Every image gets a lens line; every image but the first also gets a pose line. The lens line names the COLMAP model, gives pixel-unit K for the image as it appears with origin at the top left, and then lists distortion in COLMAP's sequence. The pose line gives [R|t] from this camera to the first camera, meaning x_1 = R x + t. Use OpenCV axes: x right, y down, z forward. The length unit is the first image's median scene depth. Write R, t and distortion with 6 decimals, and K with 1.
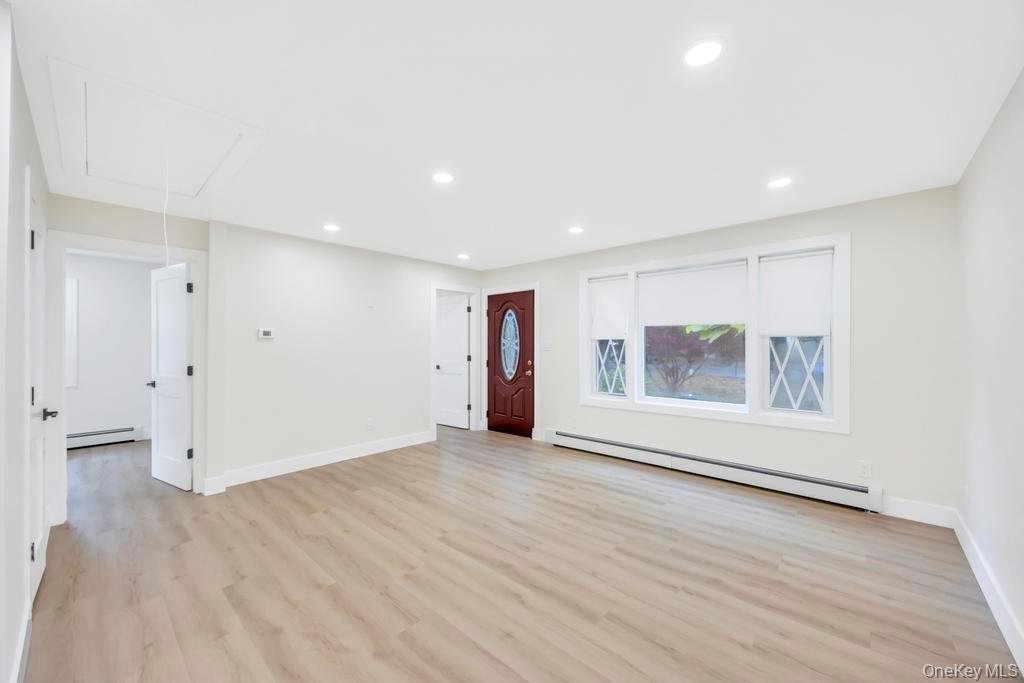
lens RADIAL K [[393.2, 0, 511.0], [0, 393.2, 342.8], [0, 0, 1]] dist [-0.003474, 0.000204]
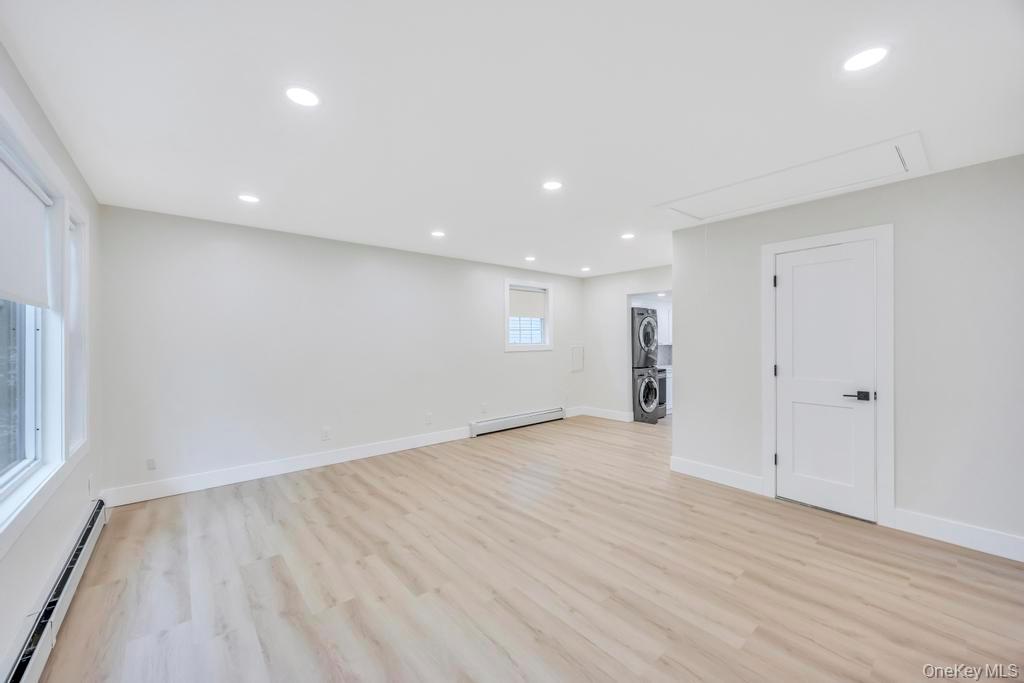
lens RADIAL K [[393.2, 0, 511.1], [0, 393.2, 337.9], [0, 0, 1]] dist [-0.003474, 0.000204]
pose [[-0.991722, 0.008324, 0.128132, -0.168941], [0.006650, 0.999887, -0.013482, 0.005162], [-0.128230, -0.012518, -0.991665, 1.766875]]
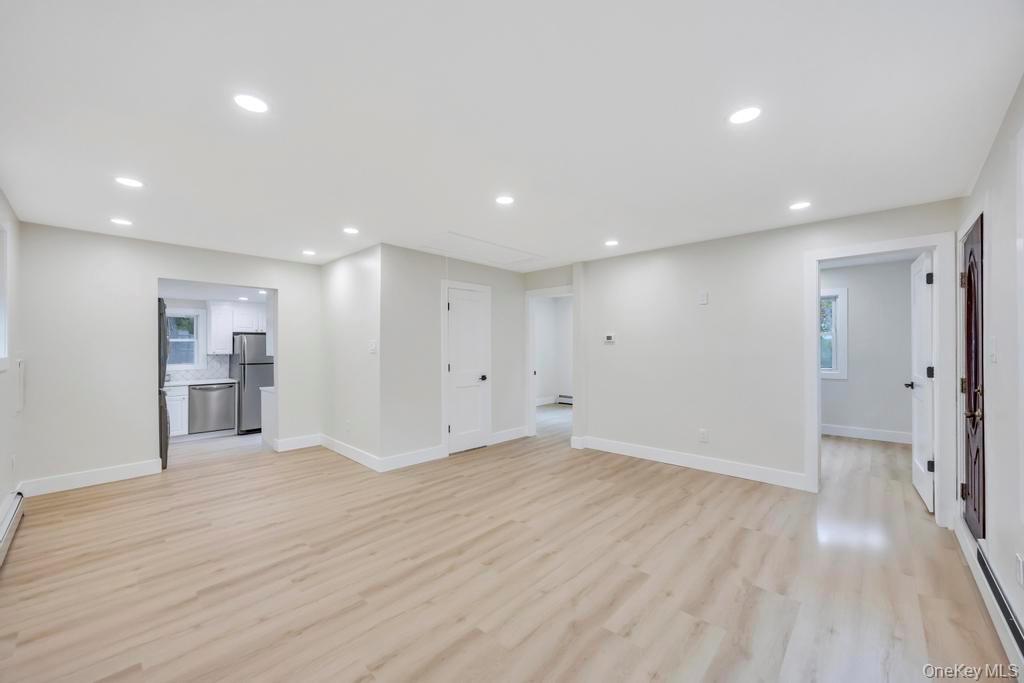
lens RADIAL K [[393.2, 0, 512.0], [0, 393.2, 348.9], [0, 0, 1]] dist [-0.003474, 0.000204]
pose [[-0.013530, 0.008340, -0.999874, 0.809983], [0.010415, 0.999912, 0.008199, -0.001964], [0.999854, -0.010303, -0.013616, 0.883404]]
